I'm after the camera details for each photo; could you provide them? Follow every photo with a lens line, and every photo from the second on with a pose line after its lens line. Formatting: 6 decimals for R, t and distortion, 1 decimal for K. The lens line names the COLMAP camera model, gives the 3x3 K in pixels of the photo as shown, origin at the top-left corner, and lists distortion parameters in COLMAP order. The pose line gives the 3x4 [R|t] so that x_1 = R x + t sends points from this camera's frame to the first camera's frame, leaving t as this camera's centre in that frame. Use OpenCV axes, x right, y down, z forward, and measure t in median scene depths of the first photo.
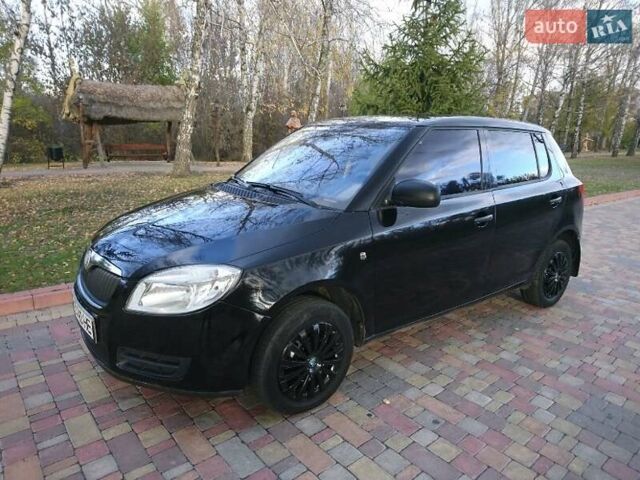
lens RADIAL K [[430.5, 0, 321.3], [0, 430.5, 242.6], [0, 0, 1]] dist [0.059847, -0.078994]
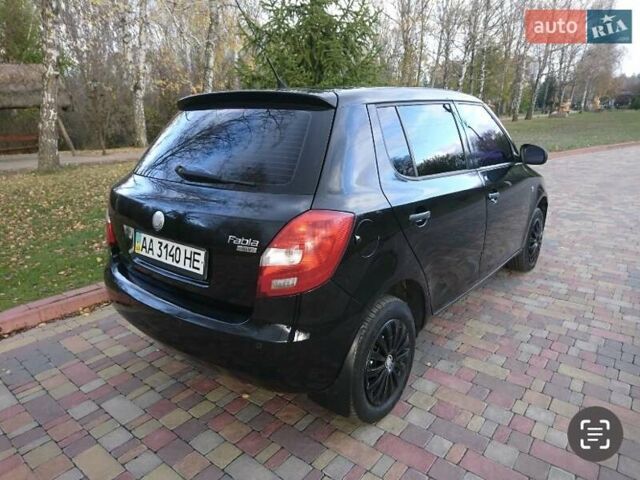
lens RADIAL K [[430.5, 0, 321.3], [0, 430.5, 242.6], [0, 0, 1]] dist [0.059847, -0.078994]
pose [[0.982173, -0.095026, 0.162192, 0.076339], [0.086487, 0.994508, 0.058935, -0.037841], [-0.166902, -0.043857, 0.984998, 0.137464]]
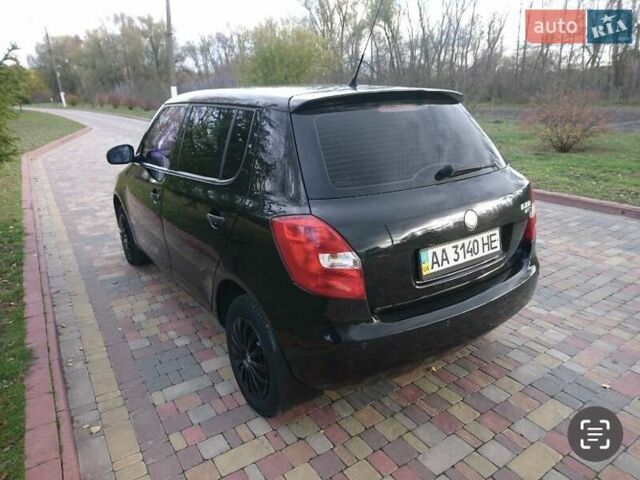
lens RADIAL K [[430.5, 0, 321.3], [0, 430.5, 242.6], [0, 0, 1]] dist [0.059847, -0.078994]
pose [[0.098757, -0.345757, 0.933112, -0.253695], [0.252452, 0.915725, 0.312596, -0.142279], [-0.962557, 0.204695, 0.177721, 0.477520]]
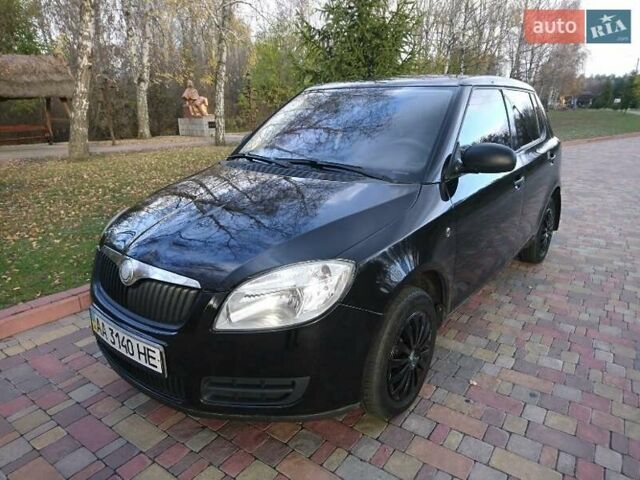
lens RADIAL K [[435.8, 0, 320.0], [0, 435.8, 240.0], [0, 0, 1]] dist [-0.002702, -0.007469]
pose [[0.969130, -0.103688, 0.223686, -0.121594], [0.090911, 0.993622, 0.066712, -0.012490], [-0.229176, -0.044317, 0.972375, 0.058227]]
